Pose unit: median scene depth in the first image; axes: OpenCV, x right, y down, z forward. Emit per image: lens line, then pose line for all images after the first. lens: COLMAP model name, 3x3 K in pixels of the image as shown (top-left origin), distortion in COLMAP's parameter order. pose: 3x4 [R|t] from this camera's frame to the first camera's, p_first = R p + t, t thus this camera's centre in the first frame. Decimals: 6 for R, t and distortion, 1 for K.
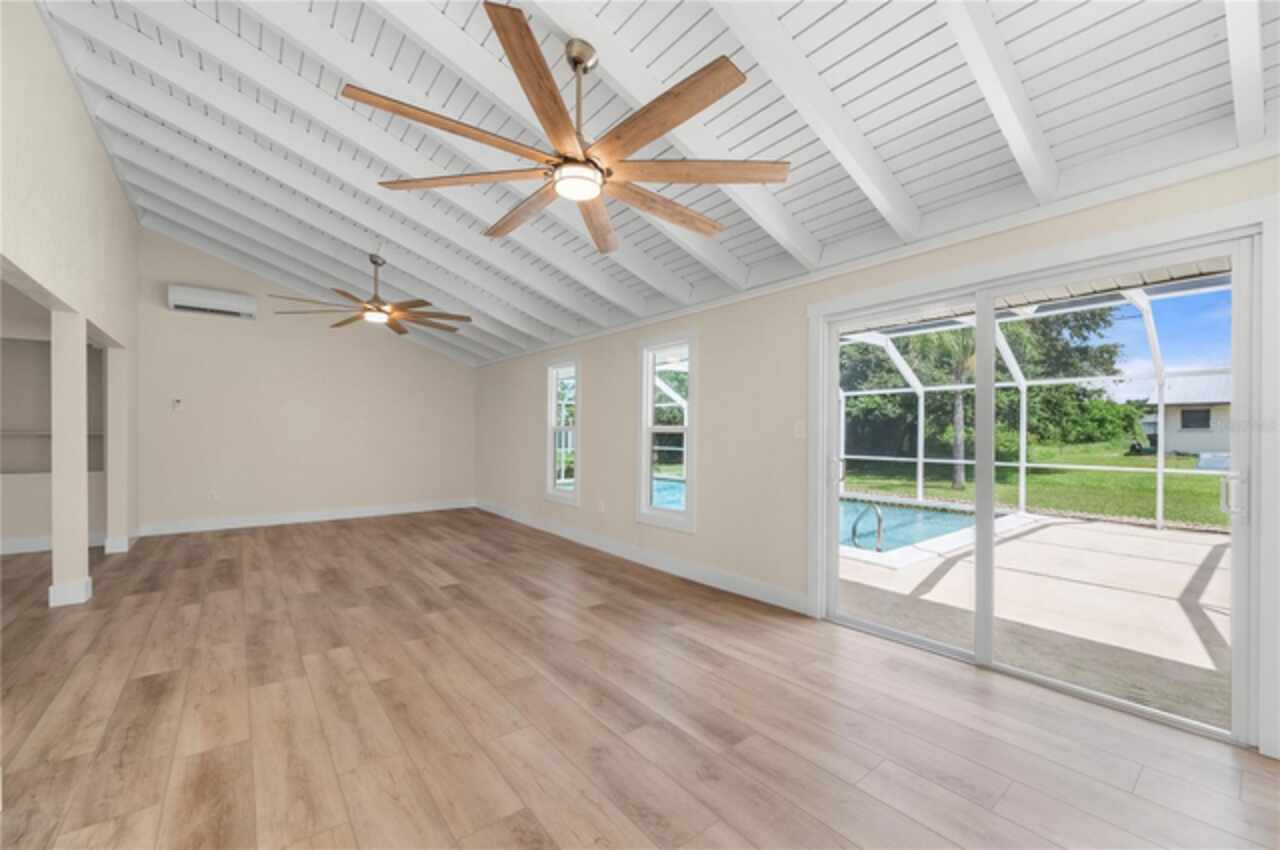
lens RADIAL K [[506.9, 0, 640.0], [0, 506.9, 439.1], [0, 0, 1]] dist [-0.000786, -0.000096]
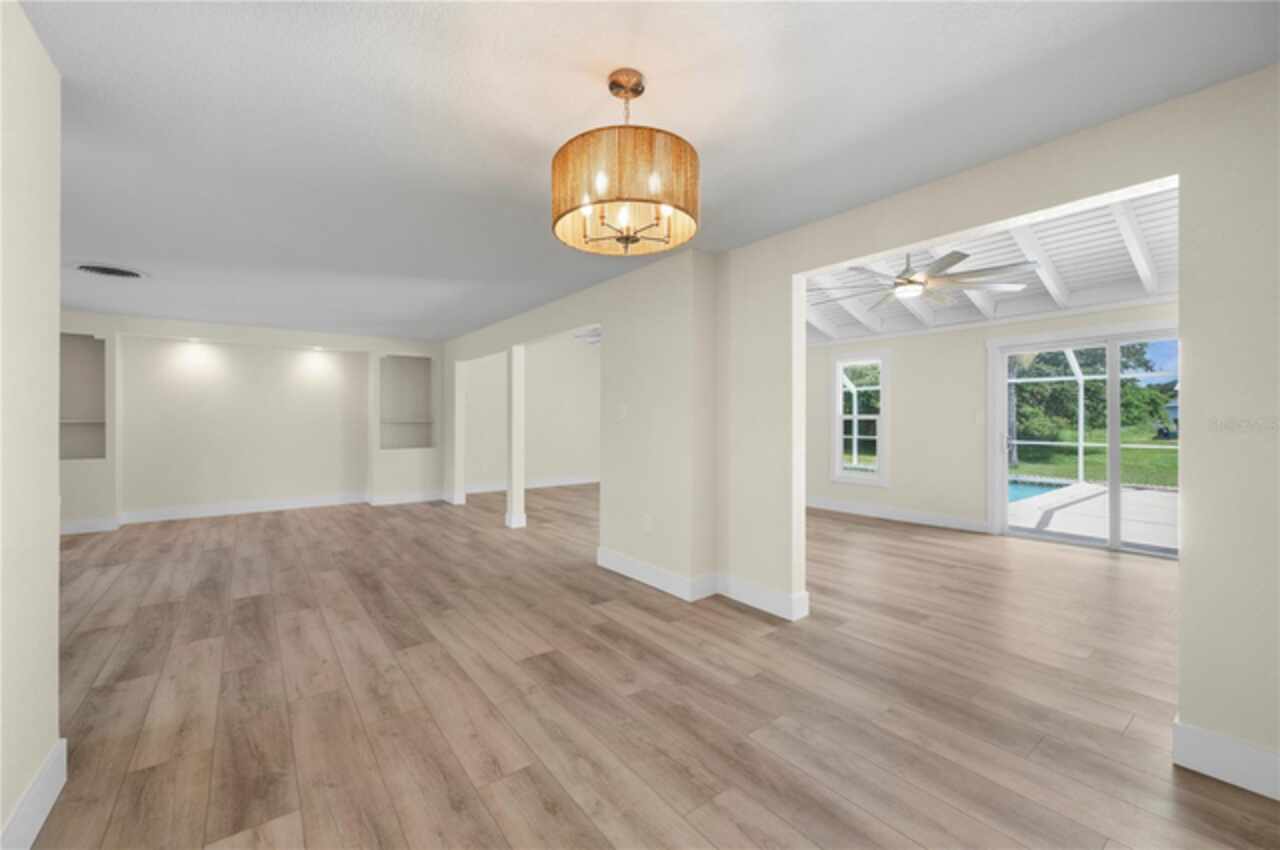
lens RADIAL K [[506.6, 0, 643.0], [0, 506.6, 417.0], [0, 0, 1]] dist [-0.001496, -0.000205]
pose [[0.999806, -0.002931, -0.019475, -0.823872], [0.002627, 0.999875, -0.015587, 0.005923], [0.019518, 0.015533, 0.999689, -0.704675]]
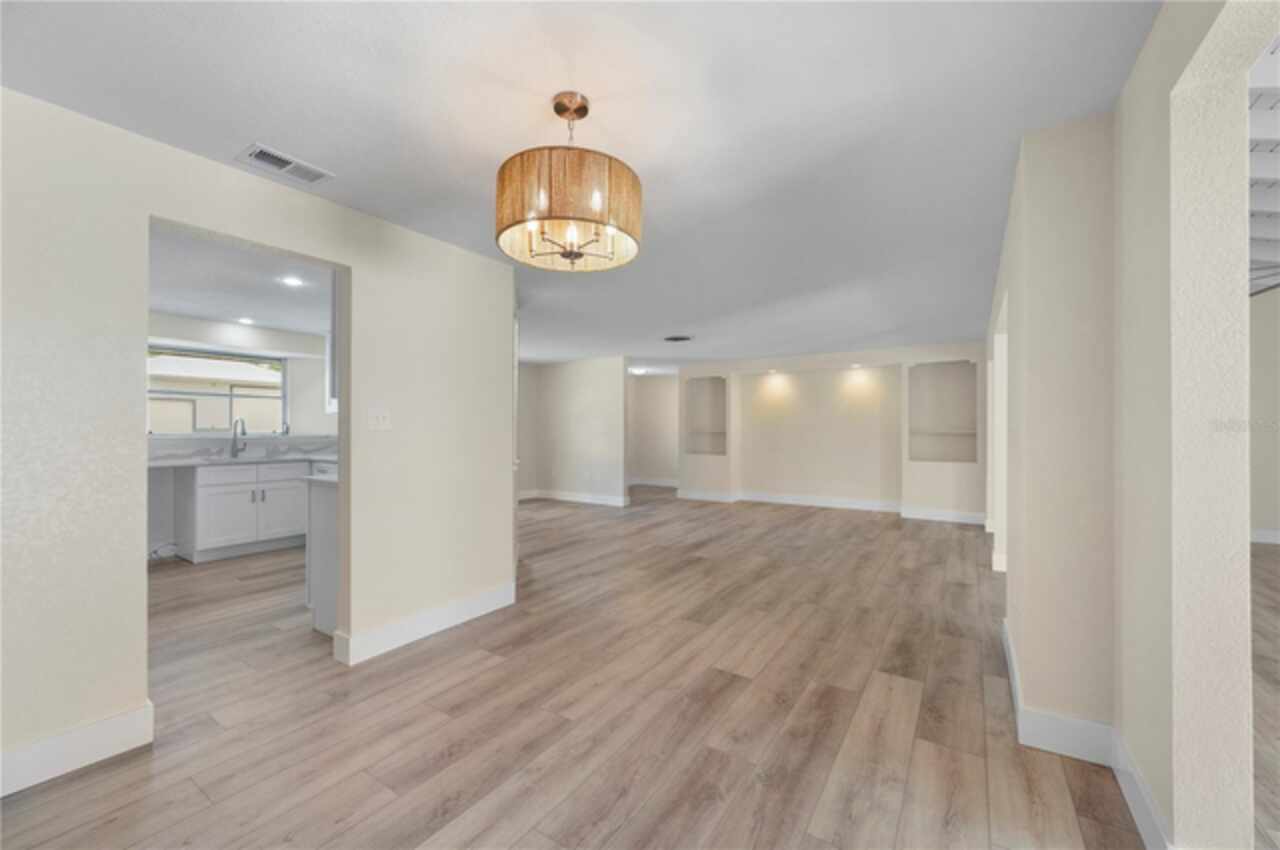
lens RADIAL K [[505.1, 0, 640.0], [0, 505.1, 425.0], [0, 0, 1]] dist [-0.000527, -0.000040]
pose [[0.316751, -0.011955, -0.948433, -0.328764], [-0.010128, 0.999821, -0.015985, 0.003535], [0.948455, 0.014670, 0.316573, -0.297253]]
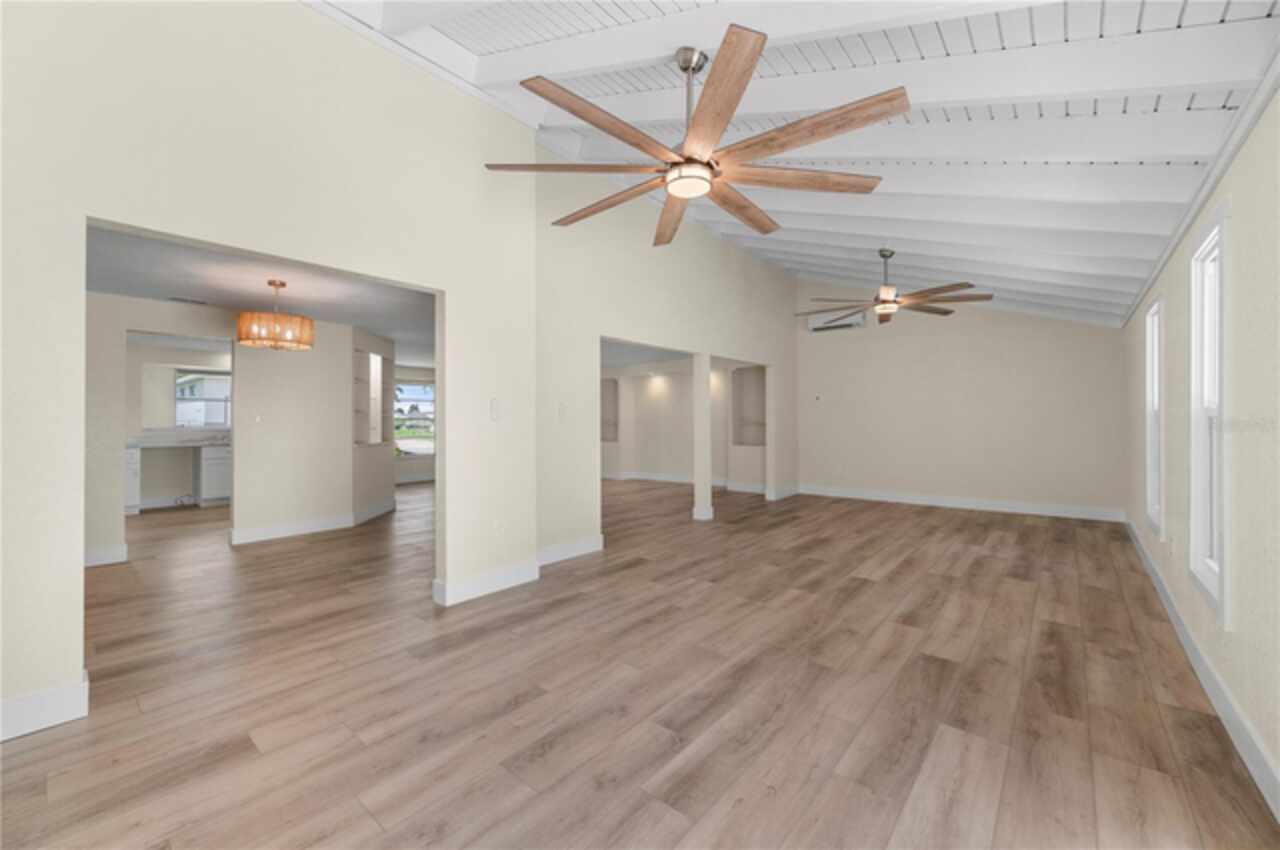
lens RADIAL K [[506.6, 0, 643.0], [0, 506.6, 417.0], [0, 0, 1]] dist [-0.001496, -0.000205]
pose [[0.201156, -0.012605, -0.979478, 0.561818], [-0.005376, 0.999888, -0.013972, -0.004563], [0.979544, 0.008076, 0.201066, 0.453316]]
